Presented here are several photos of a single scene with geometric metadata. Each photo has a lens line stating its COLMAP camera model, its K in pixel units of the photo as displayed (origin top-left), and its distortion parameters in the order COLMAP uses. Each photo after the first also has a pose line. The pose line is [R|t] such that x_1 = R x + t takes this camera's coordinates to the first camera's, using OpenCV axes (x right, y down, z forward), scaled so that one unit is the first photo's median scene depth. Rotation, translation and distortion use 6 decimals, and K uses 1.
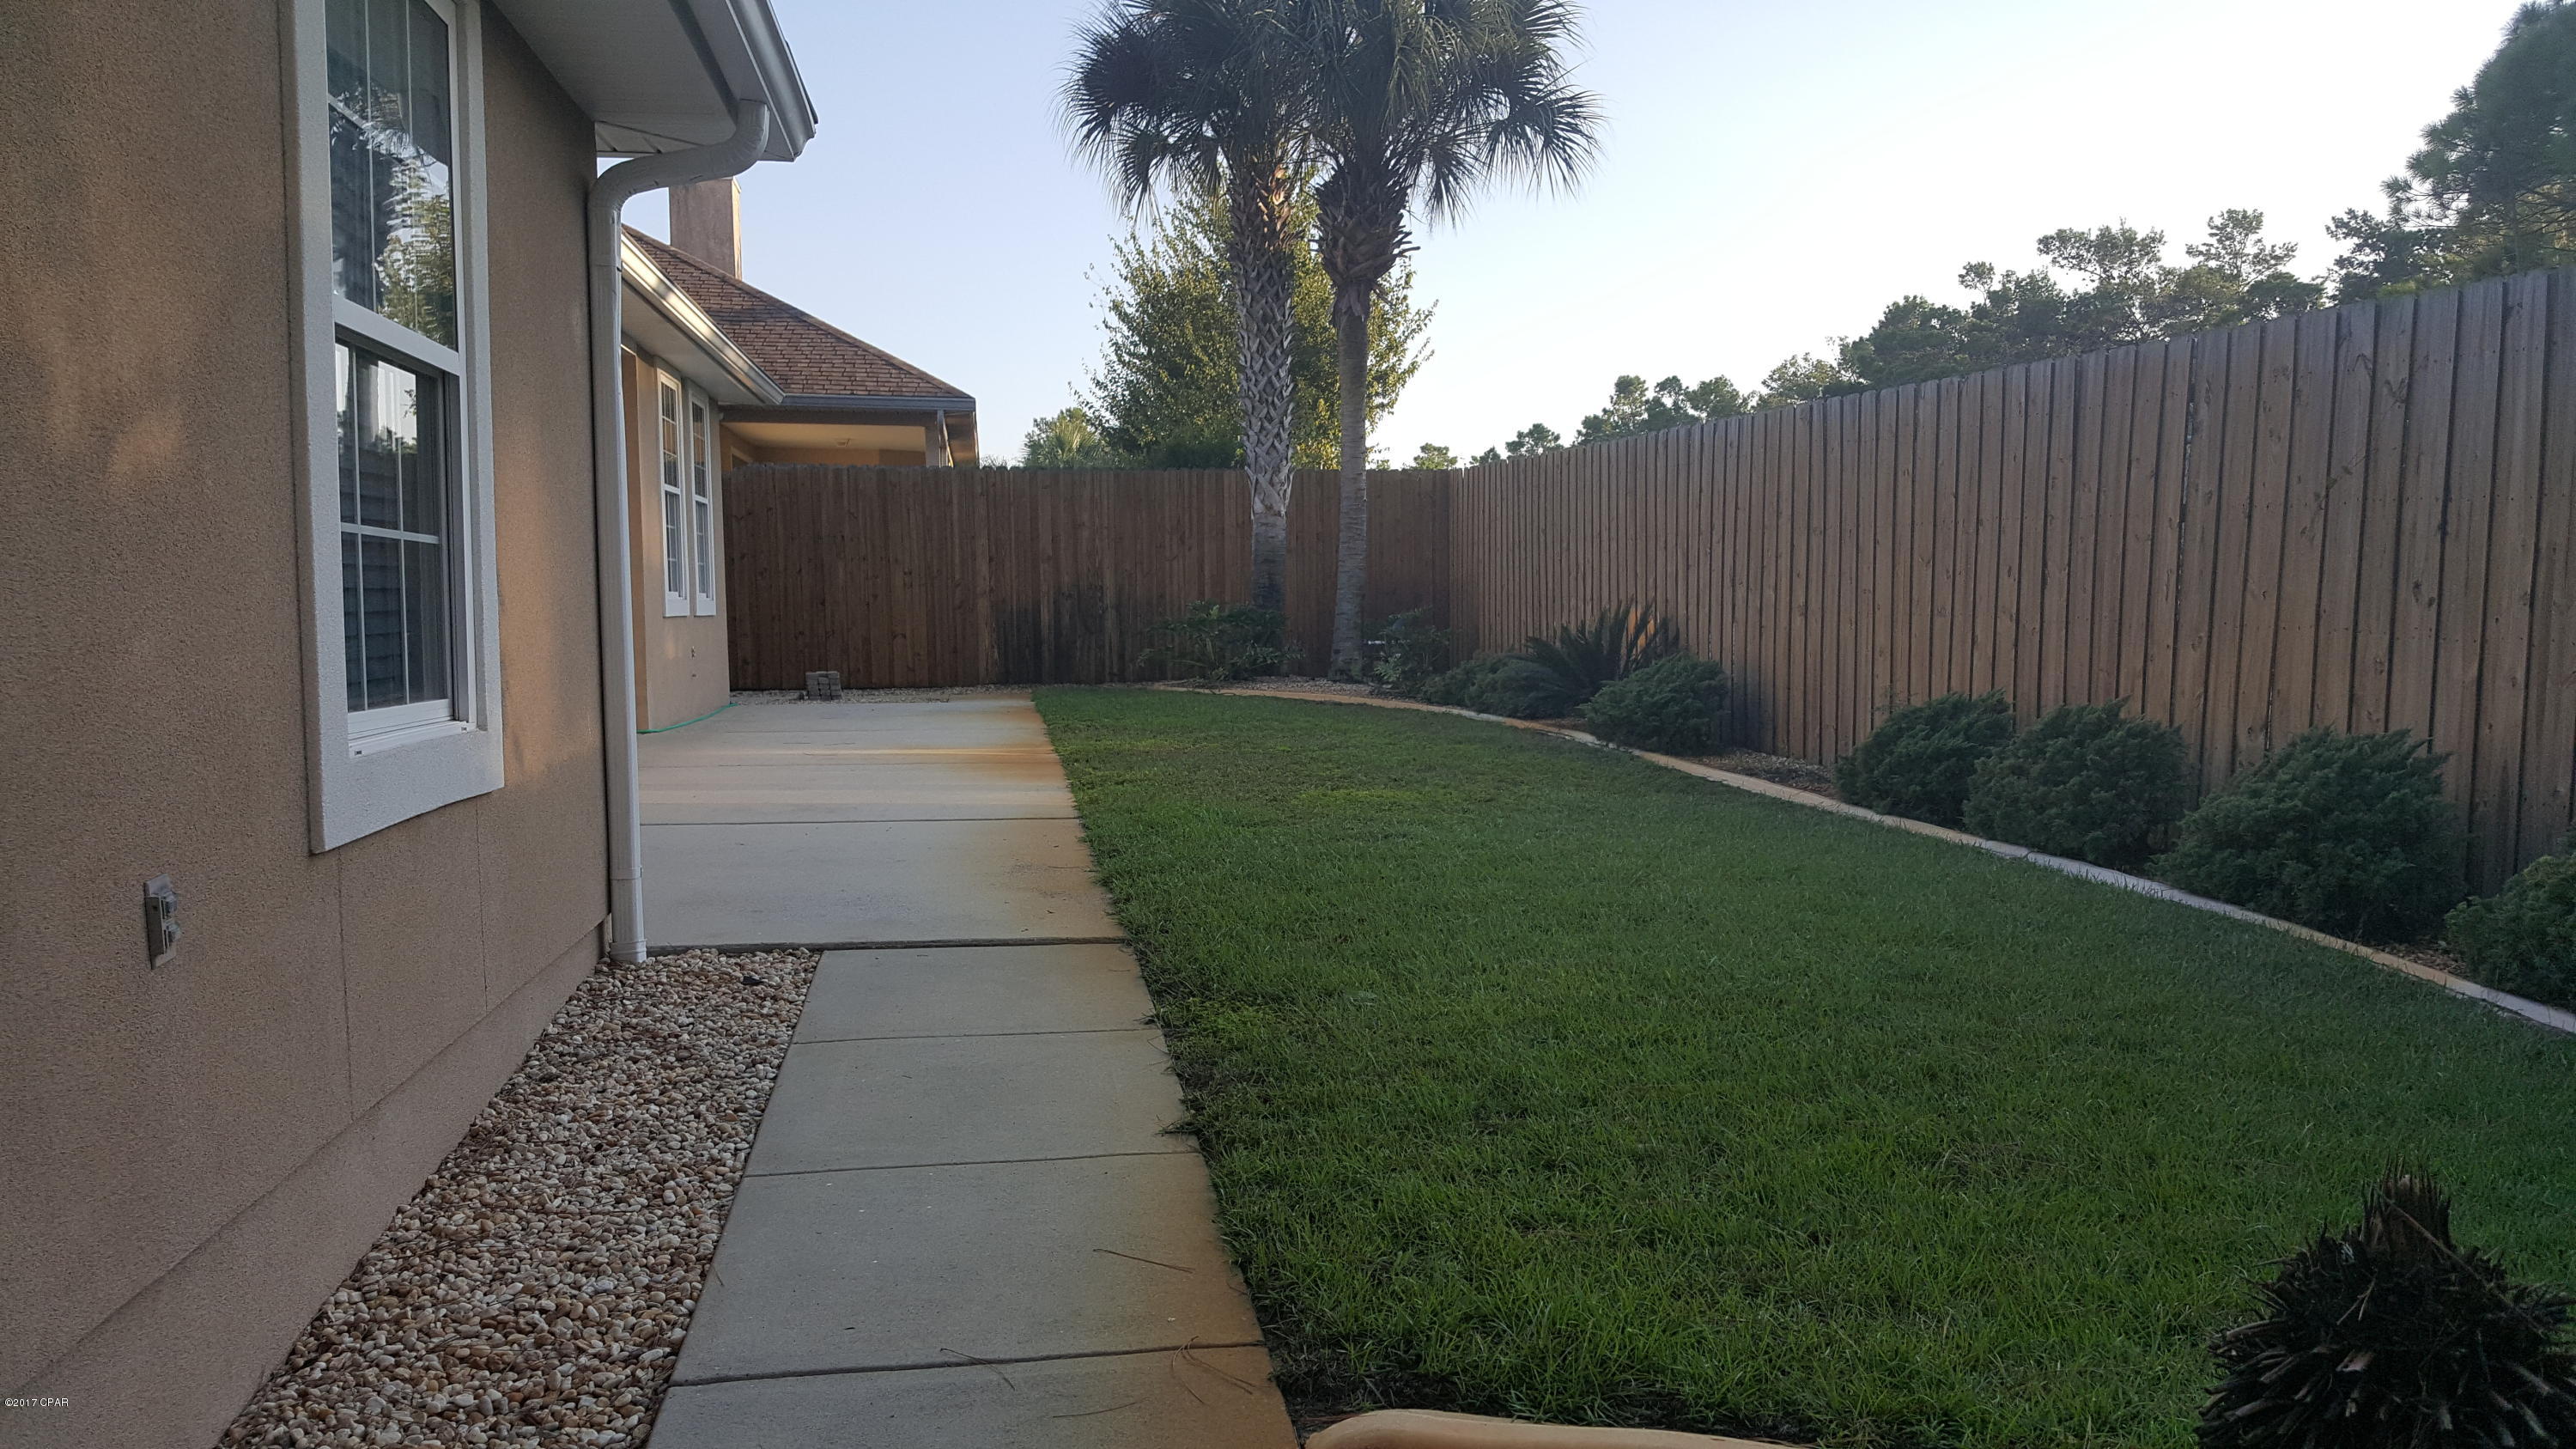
lens RADIAL K [[1876.0, 0, 1256.5], [0, 1876.0, 738.2], [0, 0, 1]] dist [0.183375, -0.377265]
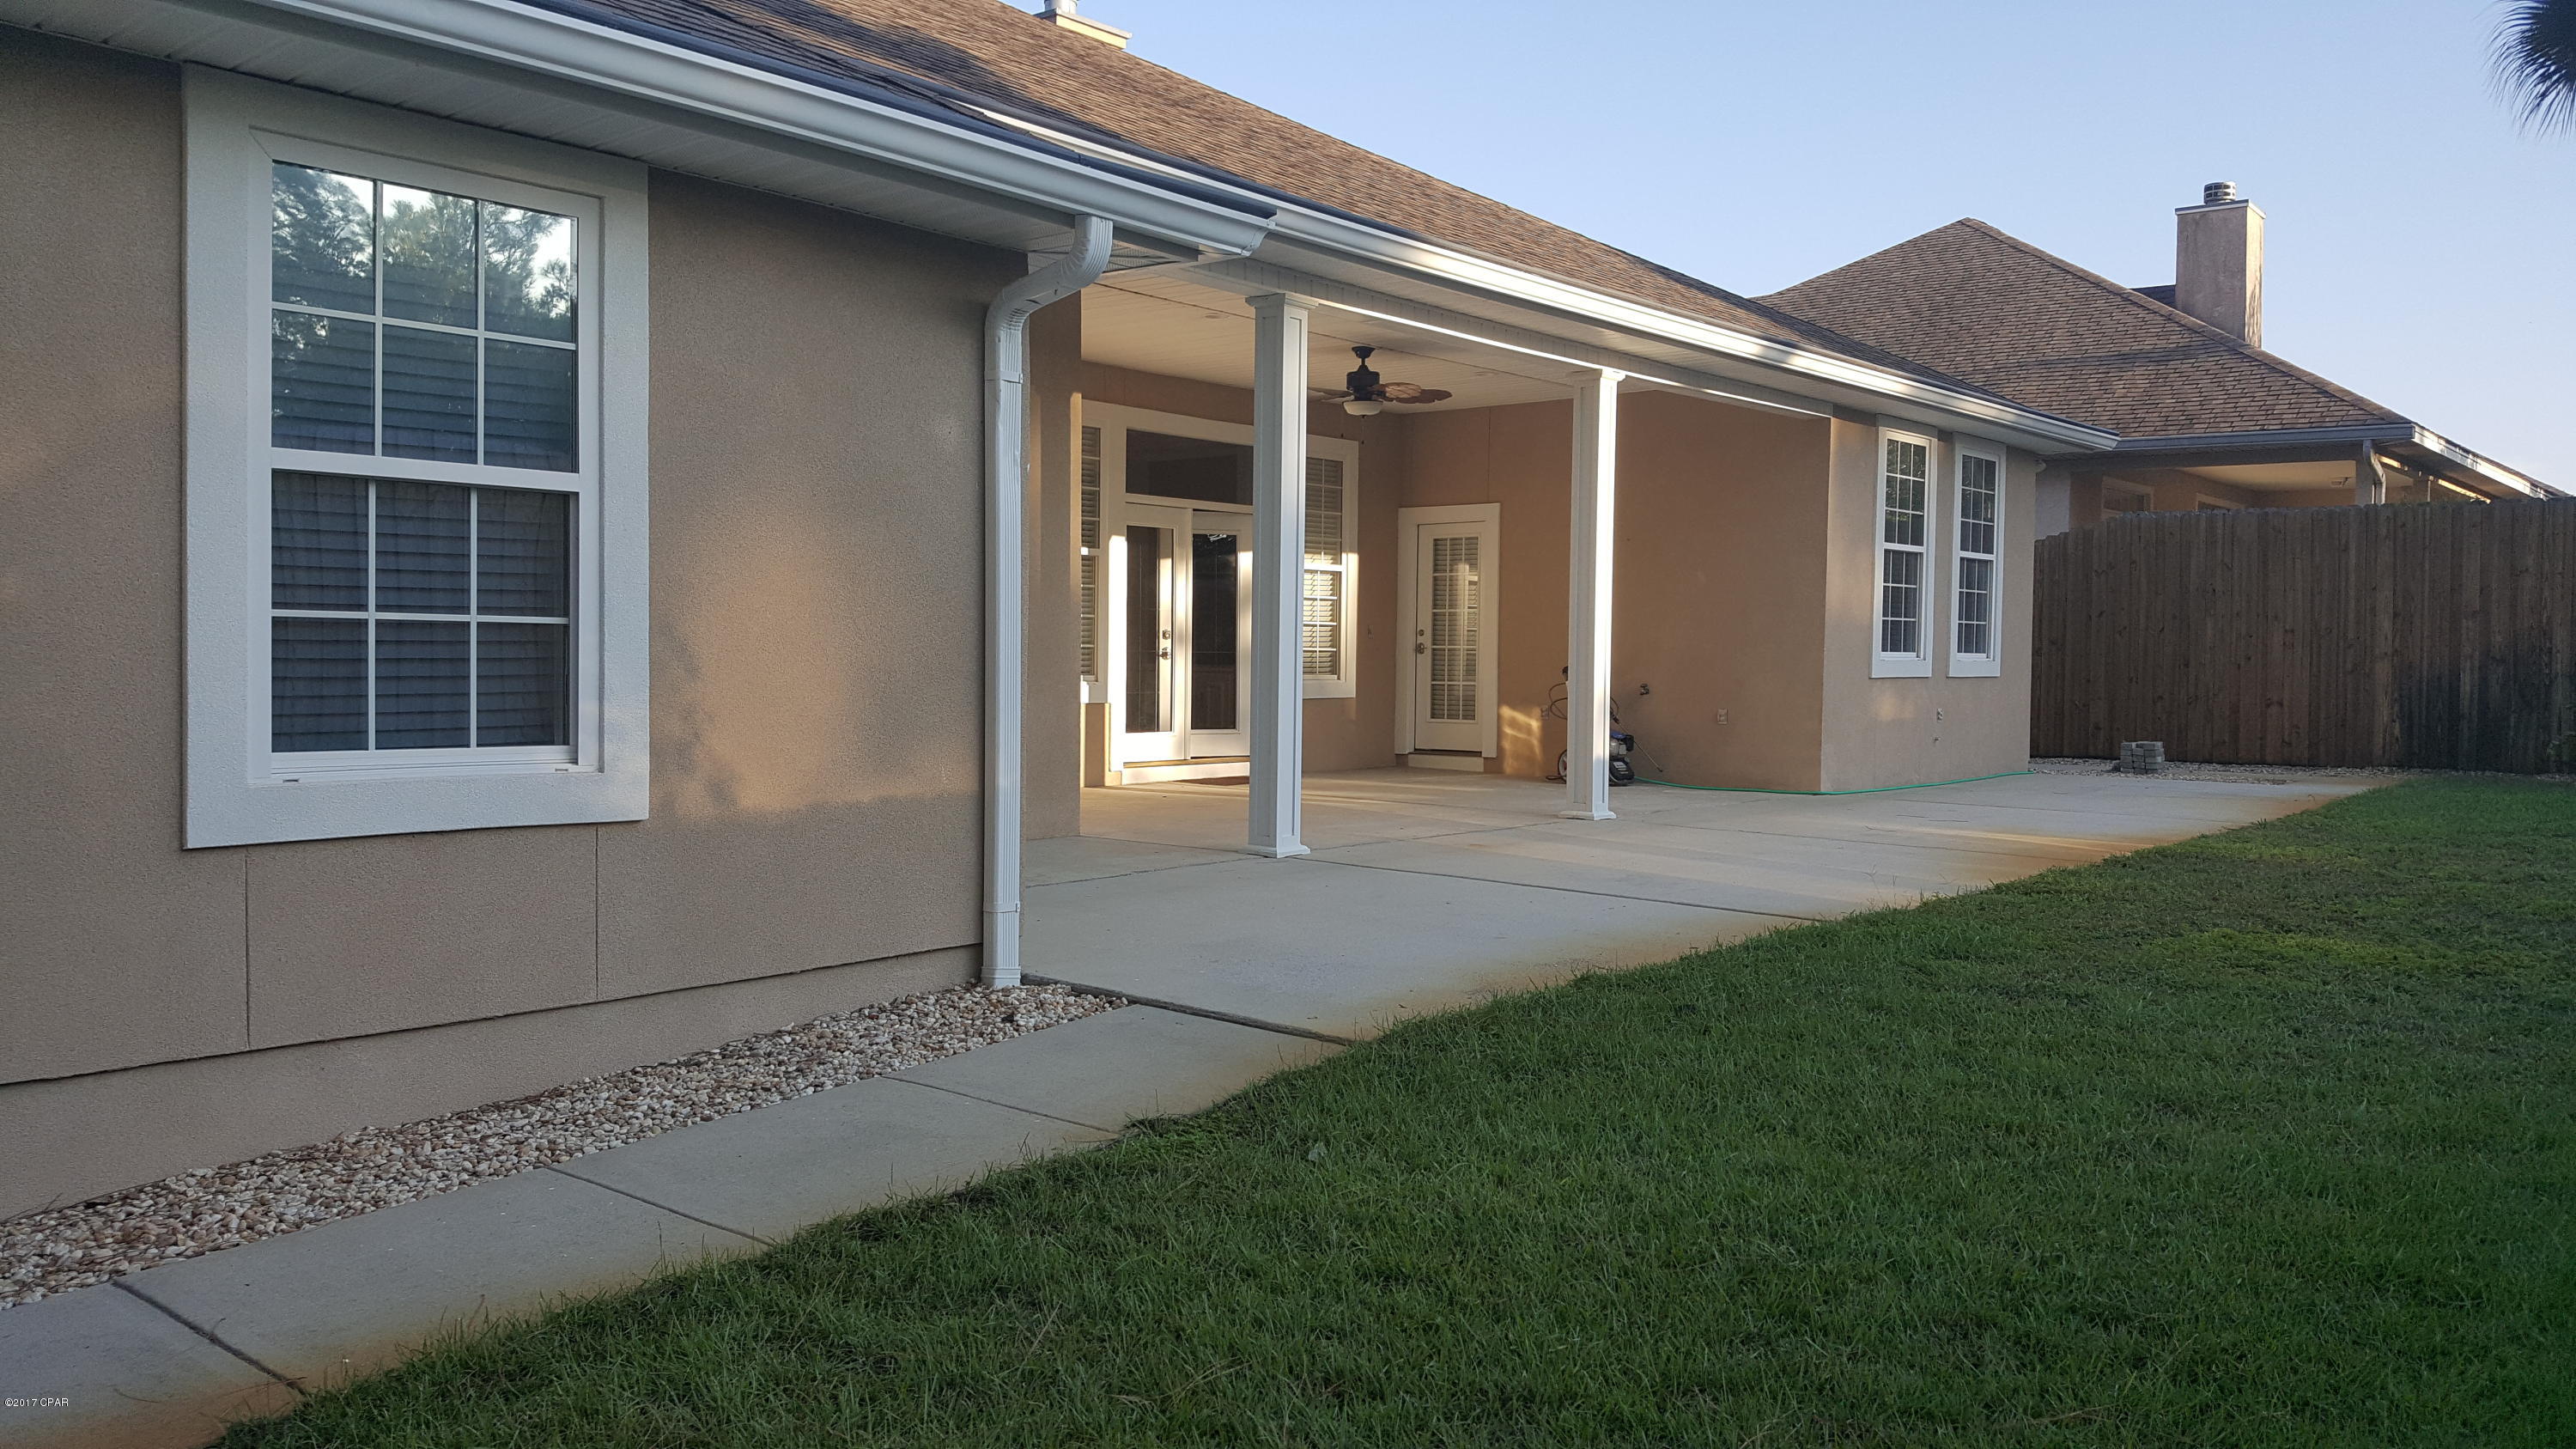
lens RADIAL K [[1870.7, 0, 1291.4], [0, 1870.7, 669.9], [0, 0, 1]] dist [0.108525, -0.173360]
pose [[0.676591, 0.020221, -0.736081, 0.144579], [-0.066843, 0.997182, -0.034047, -0.010372], [0.733319, 0.072238, 0.676036, 0.086508]]
